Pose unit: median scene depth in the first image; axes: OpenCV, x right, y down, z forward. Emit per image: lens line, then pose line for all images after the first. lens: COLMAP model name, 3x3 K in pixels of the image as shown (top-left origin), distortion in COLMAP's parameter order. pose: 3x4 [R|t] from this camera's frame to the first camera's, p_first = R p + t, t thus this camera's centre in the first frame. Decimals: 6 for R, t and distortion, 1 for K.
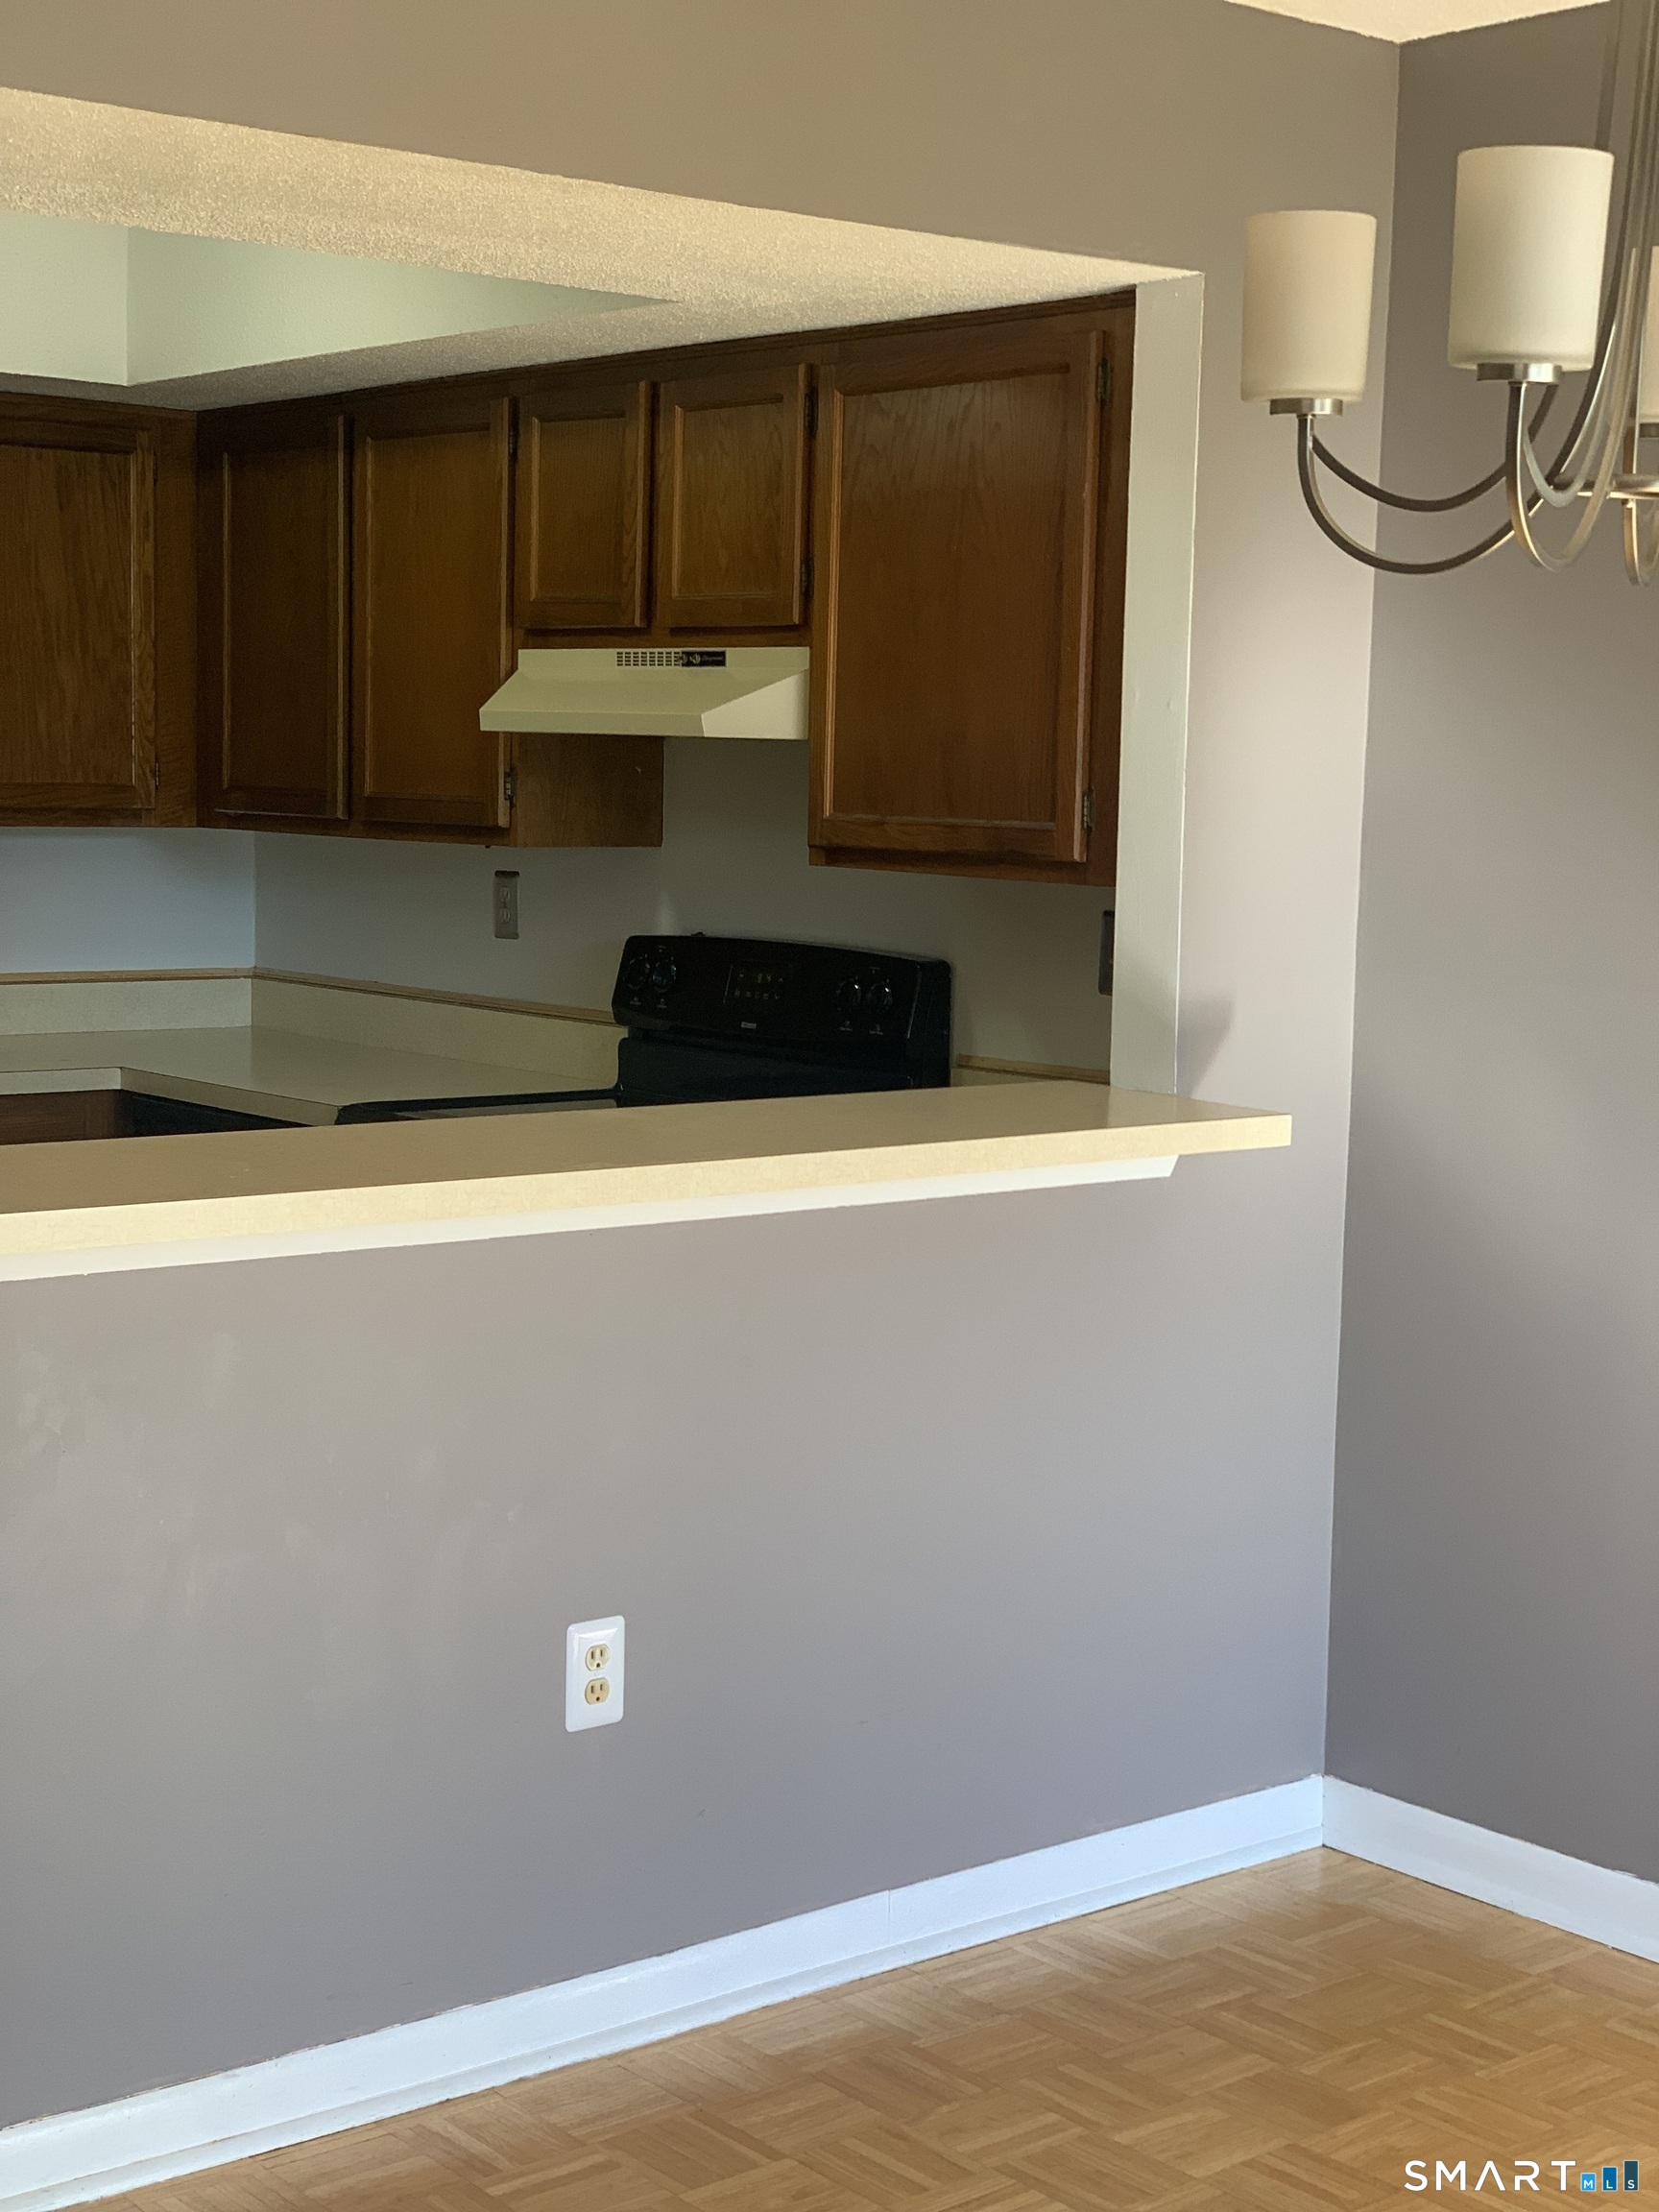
lens RADIAL K [[3305.0, 0, 874.4], [0, 3305.0, 1097.6], [0, 0, 1]] dist [0.011639, 0.560078]
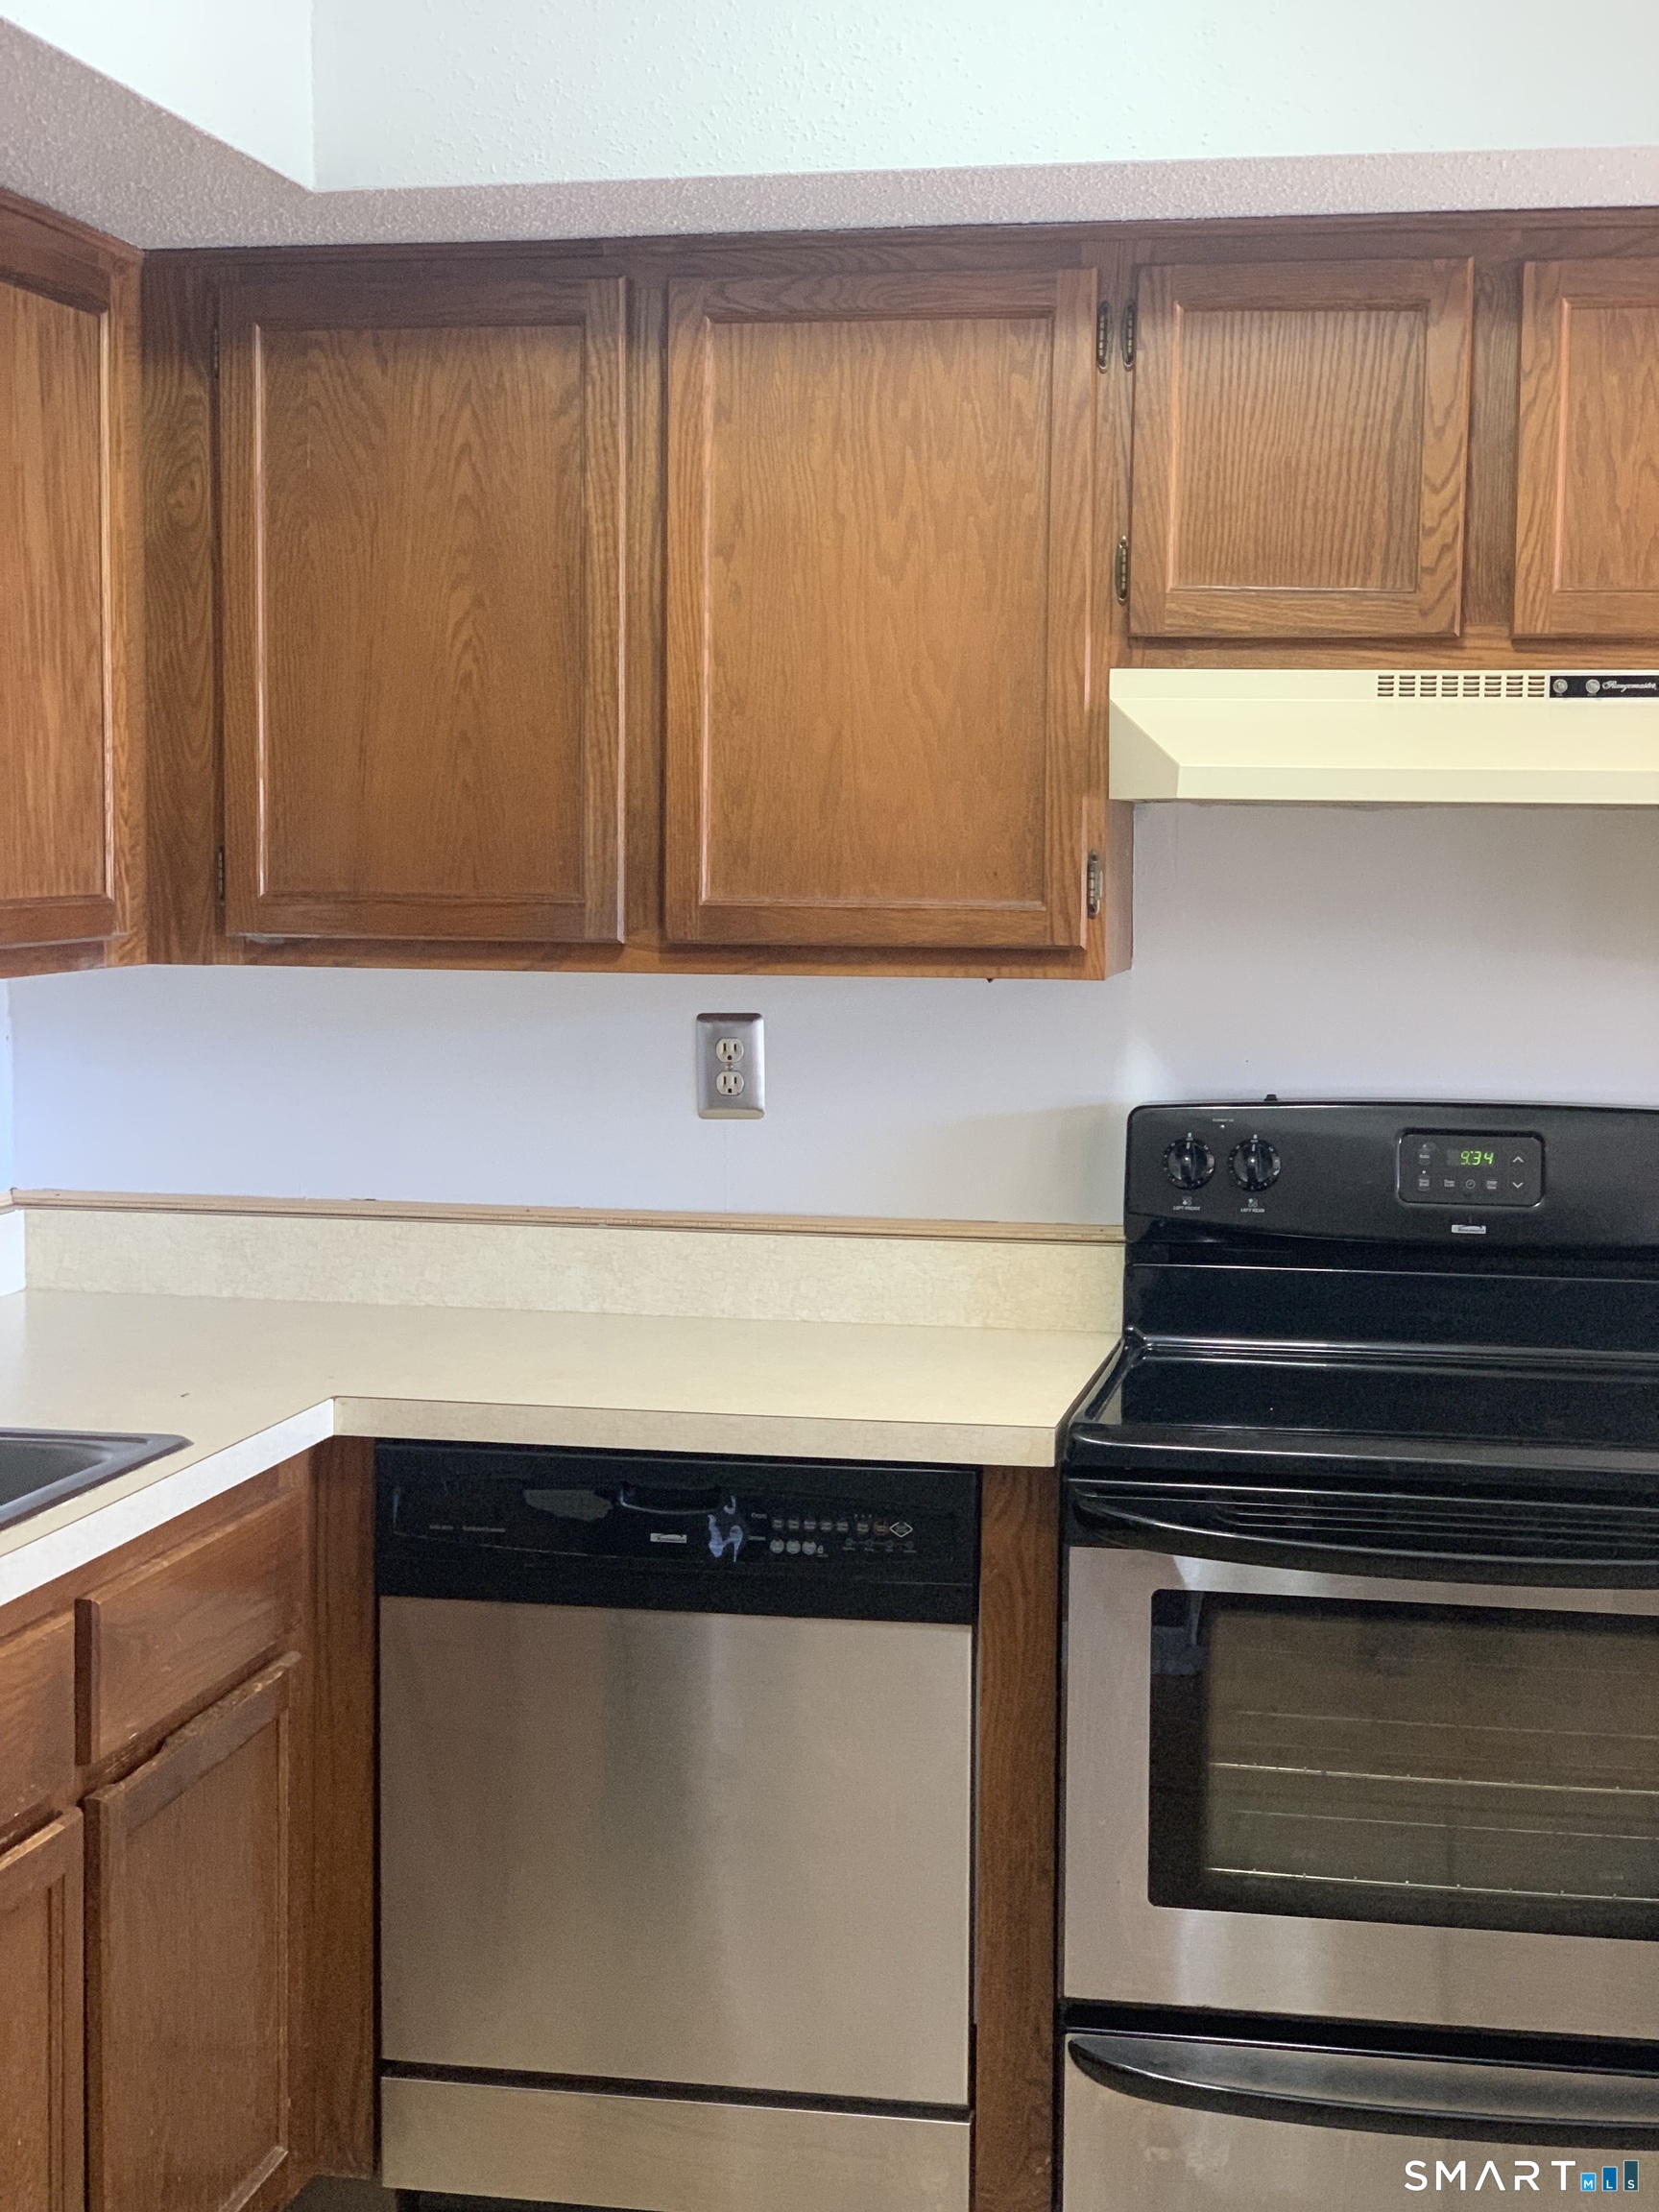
lens RADIAL K [[3355.9, 0, 900.9], [0, 3355.9, 1088.2], [0, 0, 1]] dist [0.116598, -0.206511]
pose [[0.776145, -0.067404, 0.626942, -0.492296], [0.073607, 0.997158, 0.016083, -0.061931], [-0.626244, 0.033664, 0.778900, 0.473766]]
